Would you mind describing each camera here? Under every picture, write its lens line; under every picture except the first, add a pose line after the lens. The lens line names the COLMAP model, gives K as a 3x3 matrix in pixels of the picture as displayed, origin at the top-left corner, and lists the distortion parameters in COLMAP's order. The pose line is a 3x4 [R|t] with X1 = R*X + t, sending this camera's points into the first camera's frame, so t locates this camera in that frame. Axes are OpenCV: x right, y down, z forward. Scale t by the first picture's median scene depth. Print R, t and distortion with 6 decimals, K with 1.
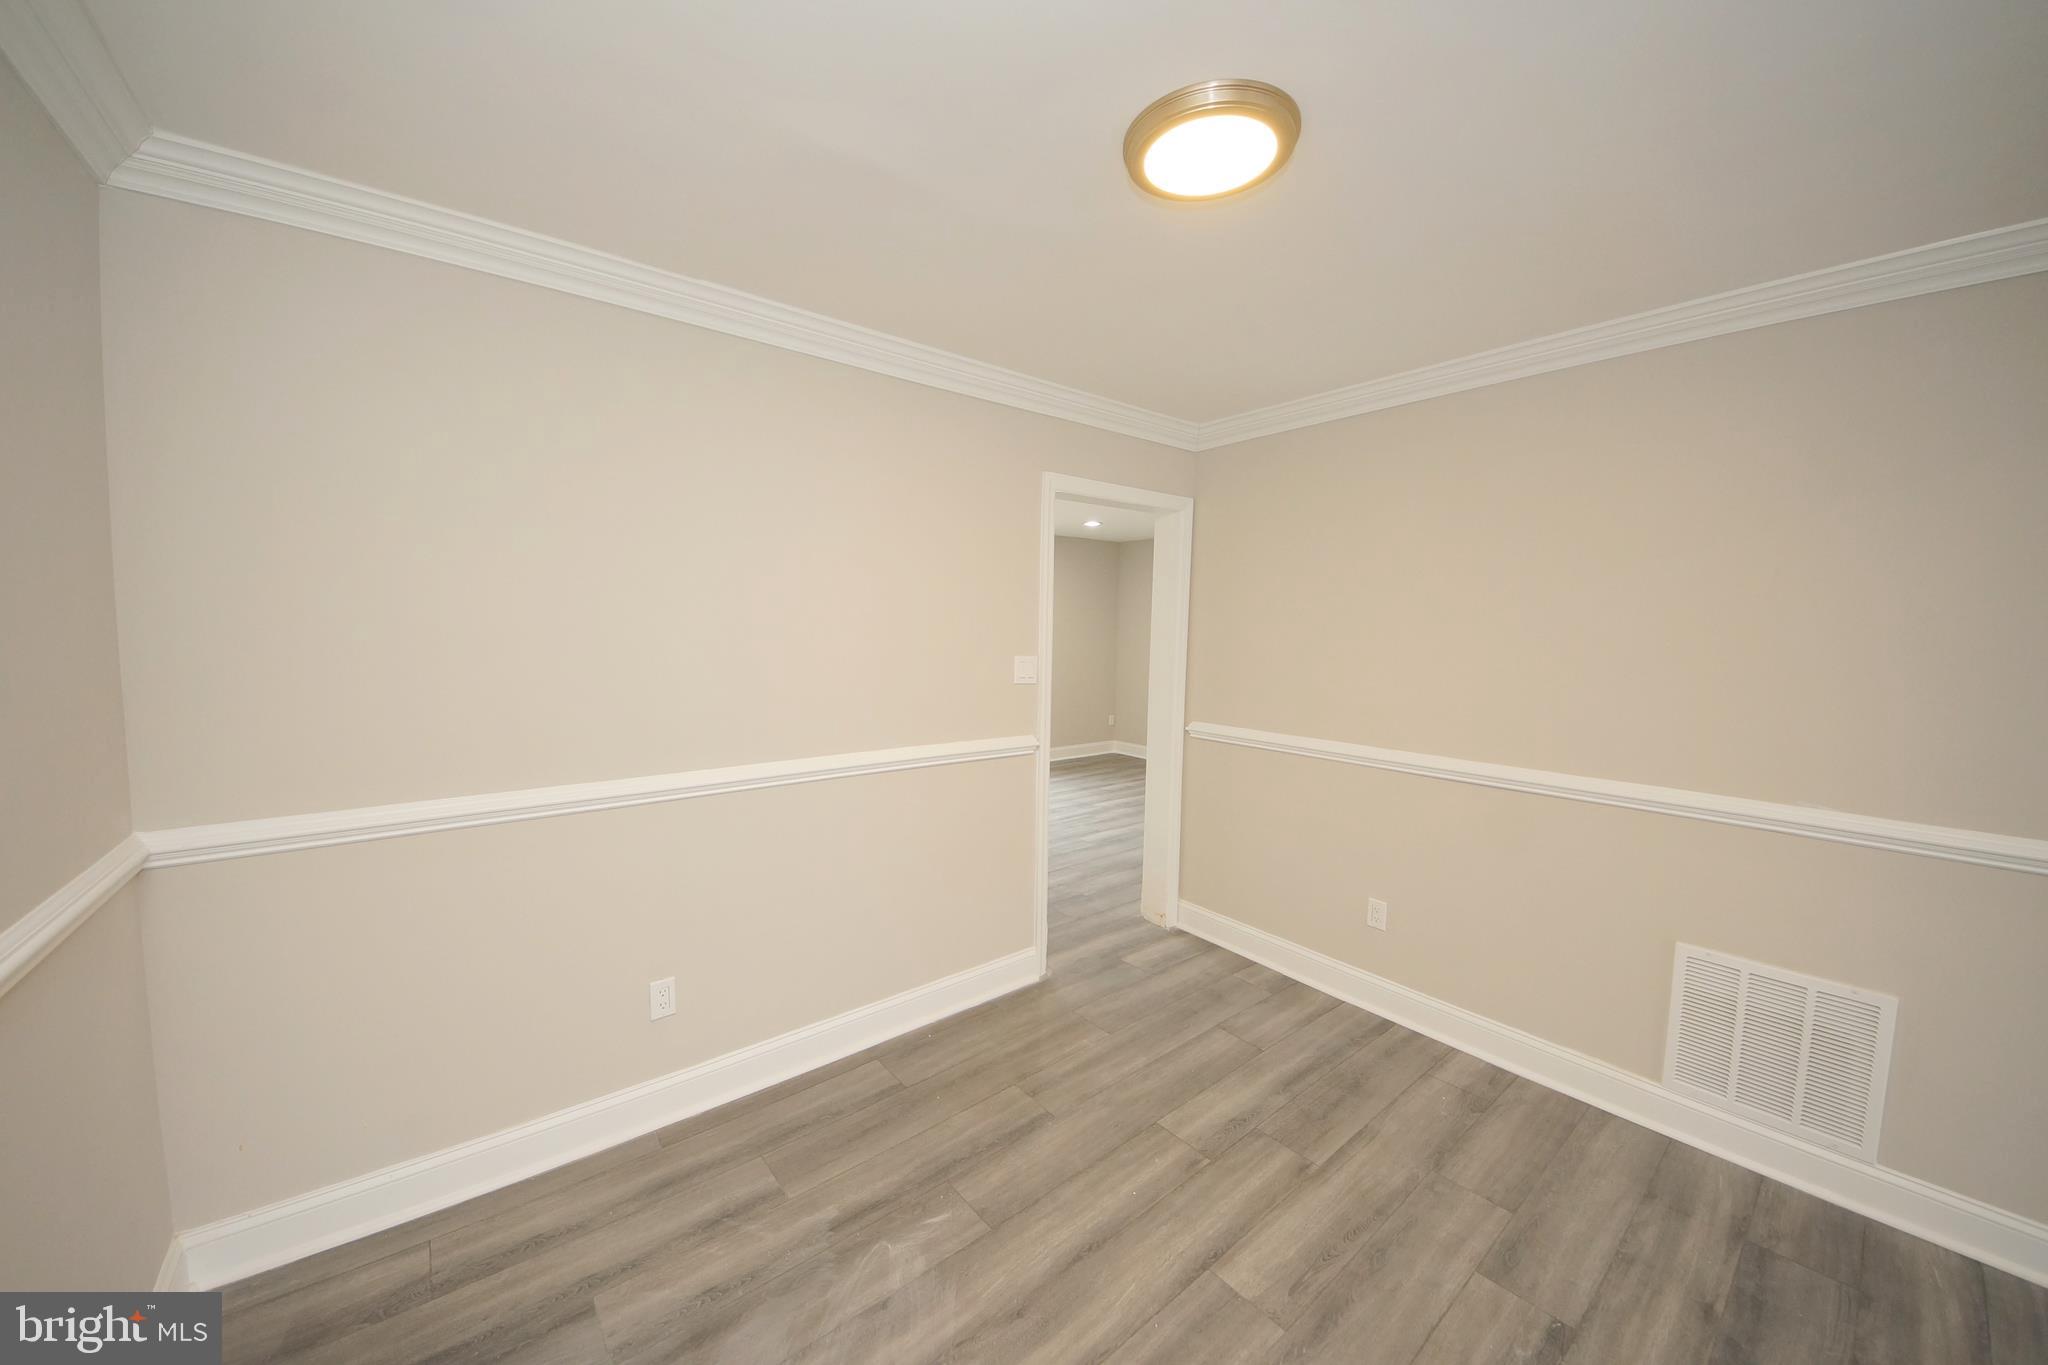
lens RADIAL K [[740.3, 0, 1022.6], [0, 740.3, 677.5], [0, 0, 1]] dist [0.047251, -0.034861]
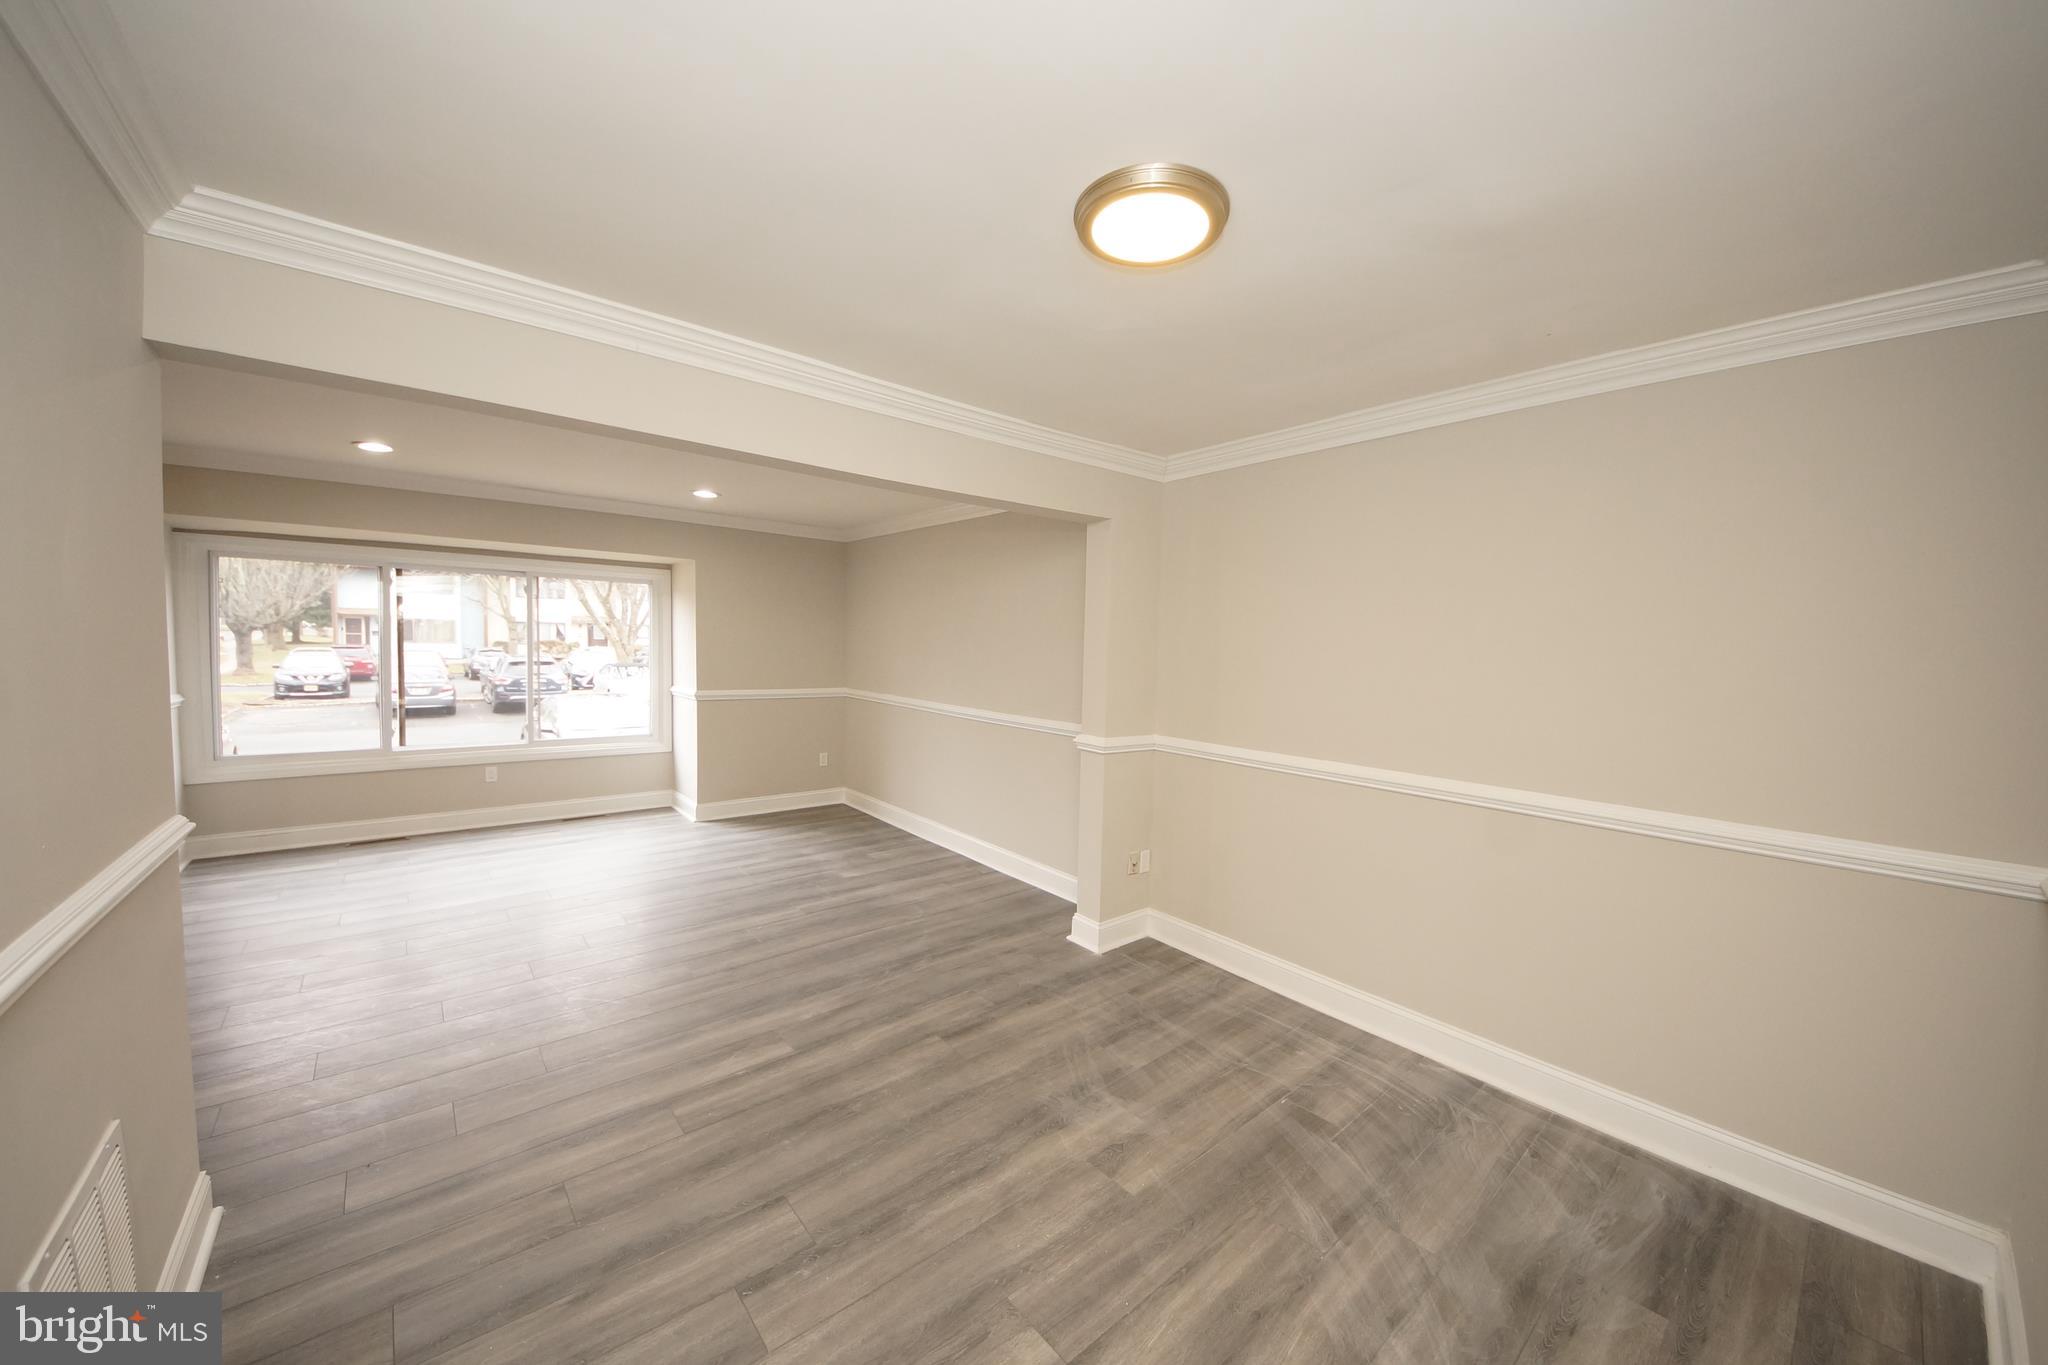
lens RADIAL K [[728.6, 0, 1029.0], [0, 728.6, 675.2], [0, 0, 1]] dist [0.037065, -0.026639]
pose [[-0.998967, -0.039353, -0.022734, 0.311040], [-0.041986, 0.990601, 0.130182, -0.124009], [0.017397, 0.131002, -0.991229, 1.591613]]
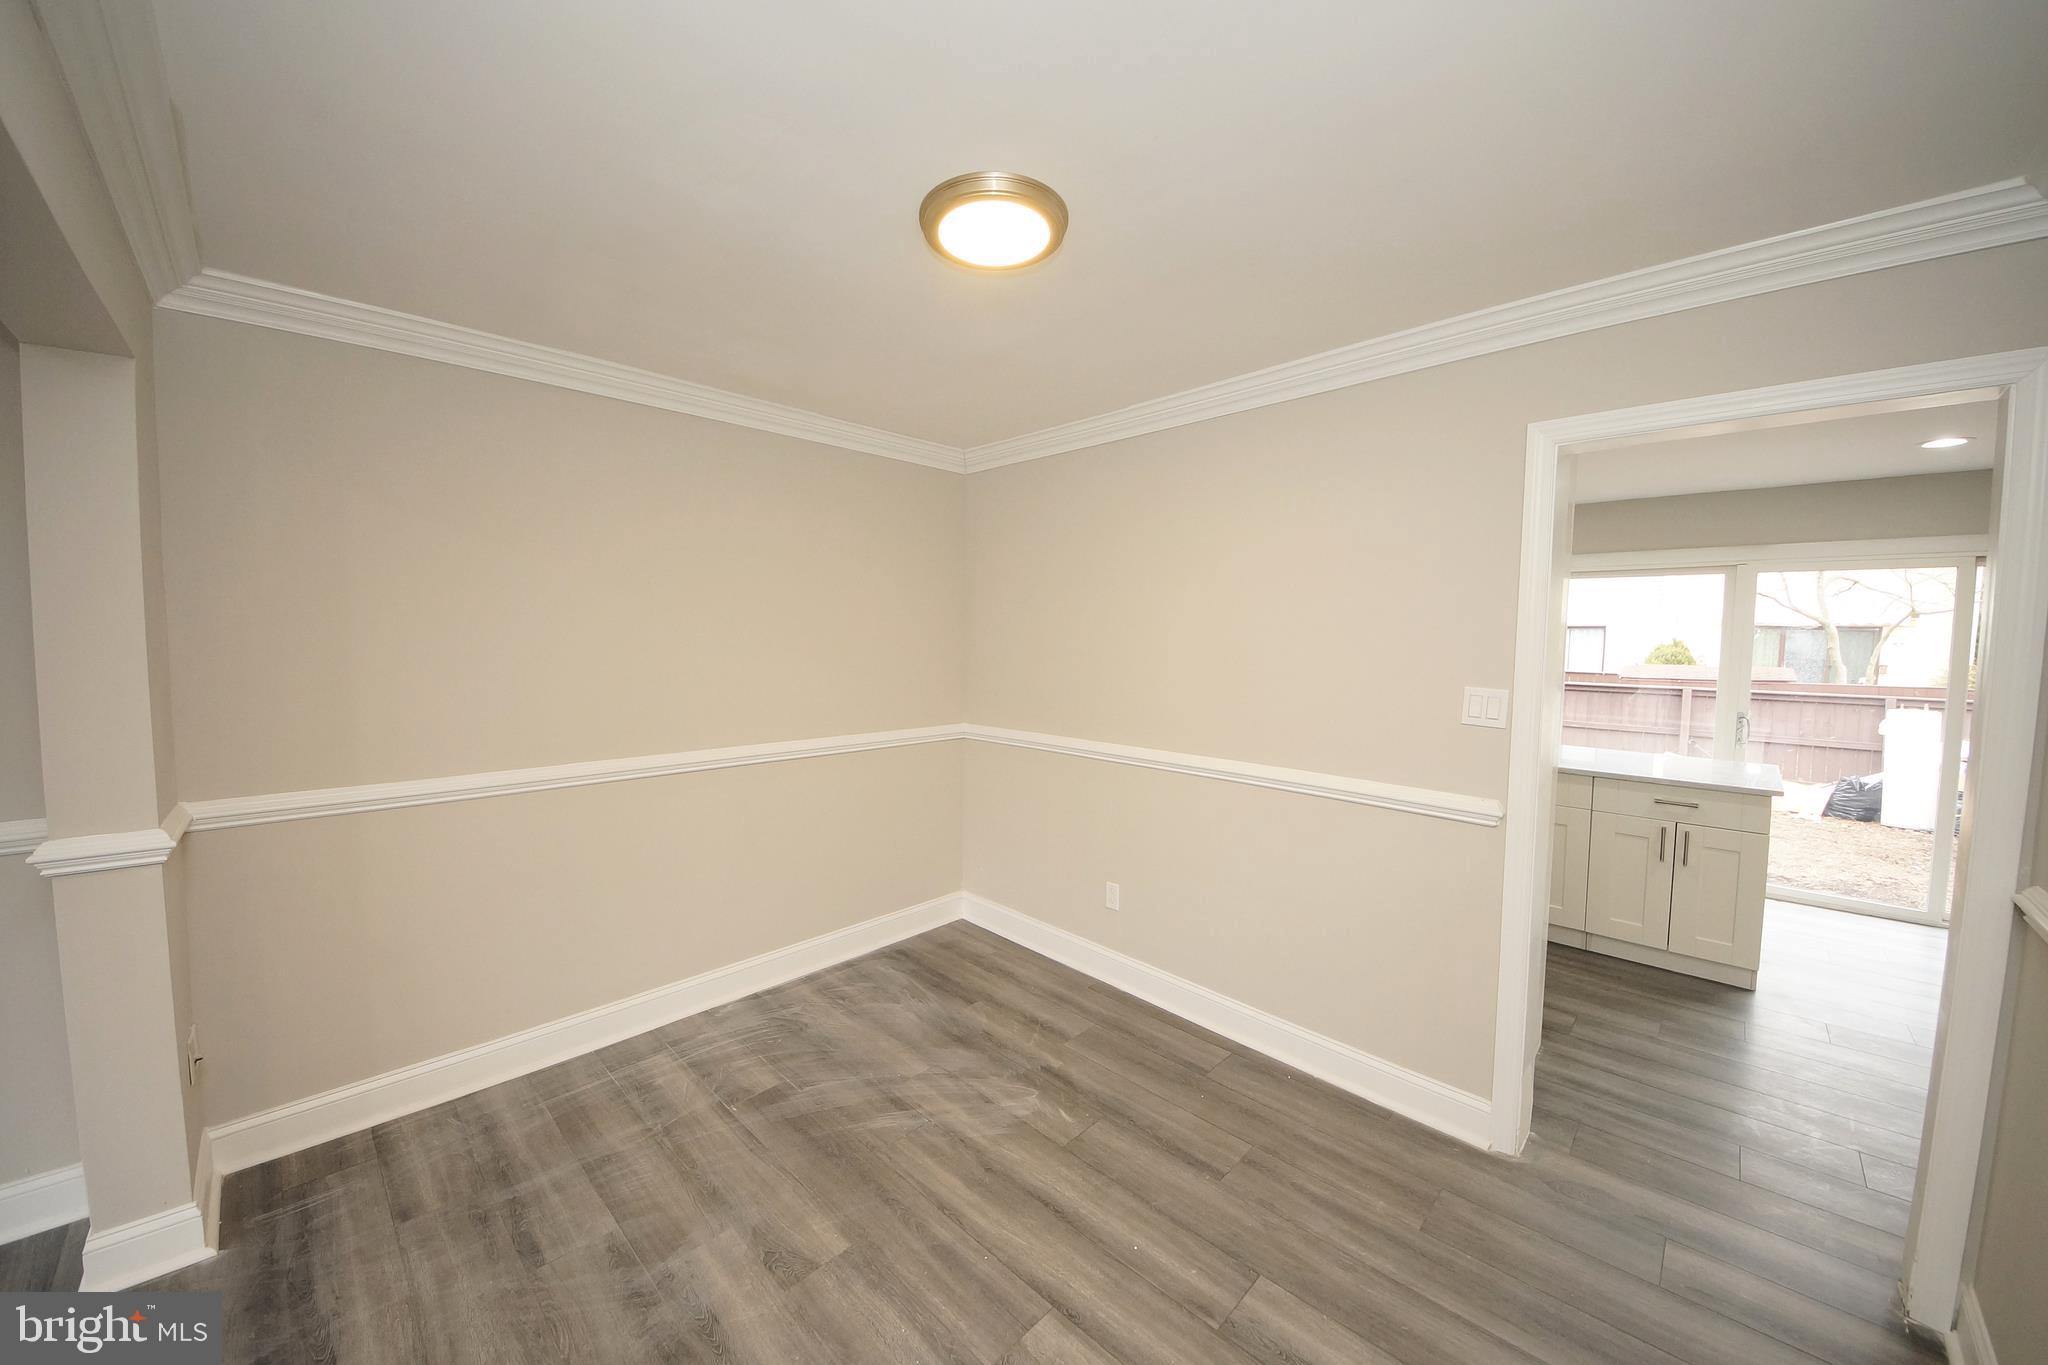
lens RADIAL K [[734.8, 0, 1019.0], [0, 734.8, 684.4], [0, 0, 1]] dist [0.028554, -0.020376]
pose [[0.106118, 0.058821, -0.992612, 1.028578], [-0.089364, 0.994773, 0.049396, -0.044412], [0.990330, 0.083462, 0.110820, 0.709187]]
